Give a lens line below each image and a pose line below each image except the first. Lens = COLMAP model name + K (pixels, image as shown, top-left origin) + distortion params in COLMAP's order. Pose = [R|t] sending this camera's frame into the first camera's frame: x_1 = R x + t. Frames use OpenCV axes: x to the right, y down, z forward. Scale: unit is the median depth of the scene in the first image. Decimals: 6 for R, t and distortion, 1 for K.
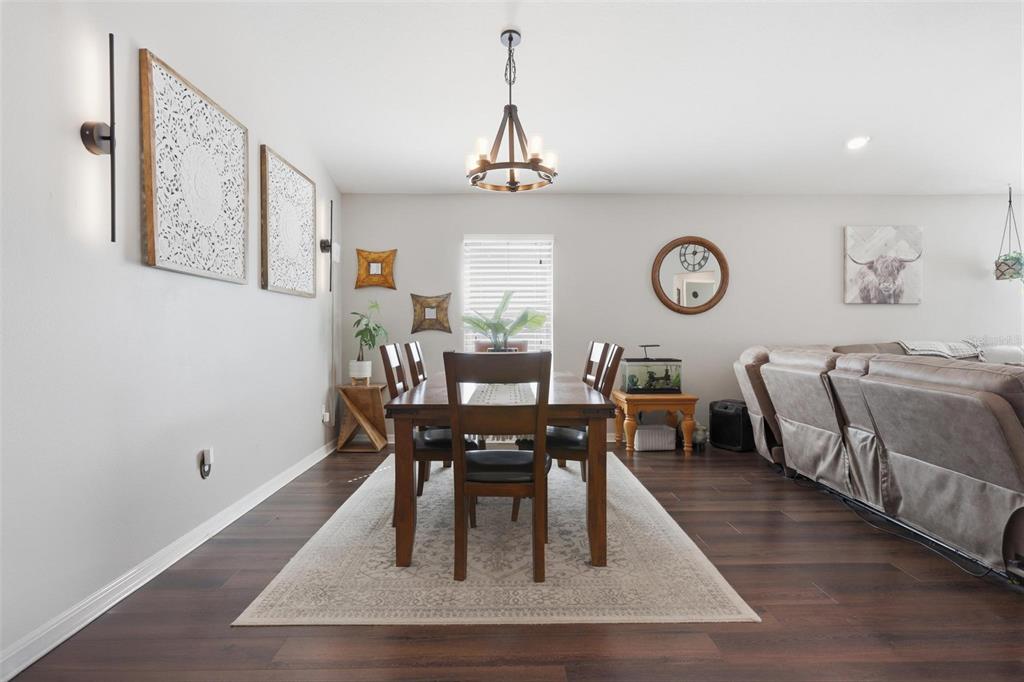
lens RADIAL K [[536.0, 0, 508.2], [0, 536.0, 335.3], [0, 0, 1]] dist [-0.001062, 0.000140]
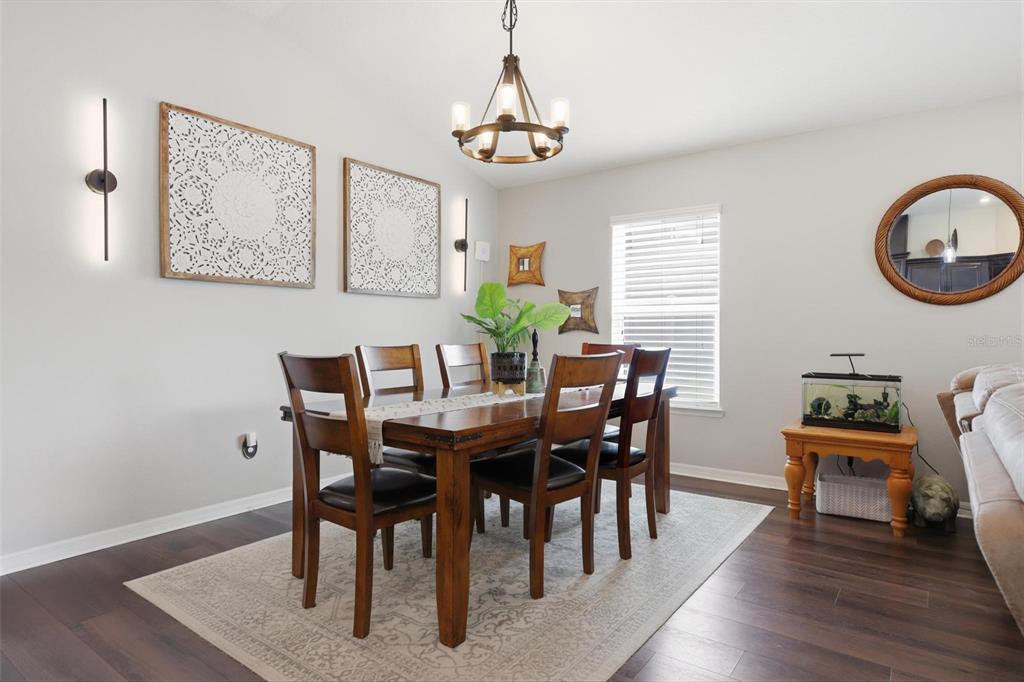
lens RADIAL K [[569.2, 0, 515.5], [0, 569.2, 335.2], [0, 0, 1]] dist [0.001782, -0.000526]
pose [[0.798691, 0.006293, -0.601709, 0.458290], [-0.007147, 0.999974, 0.000971, -0.002445], [0.601699, 0.003525, 0.798715, 0.265945]]
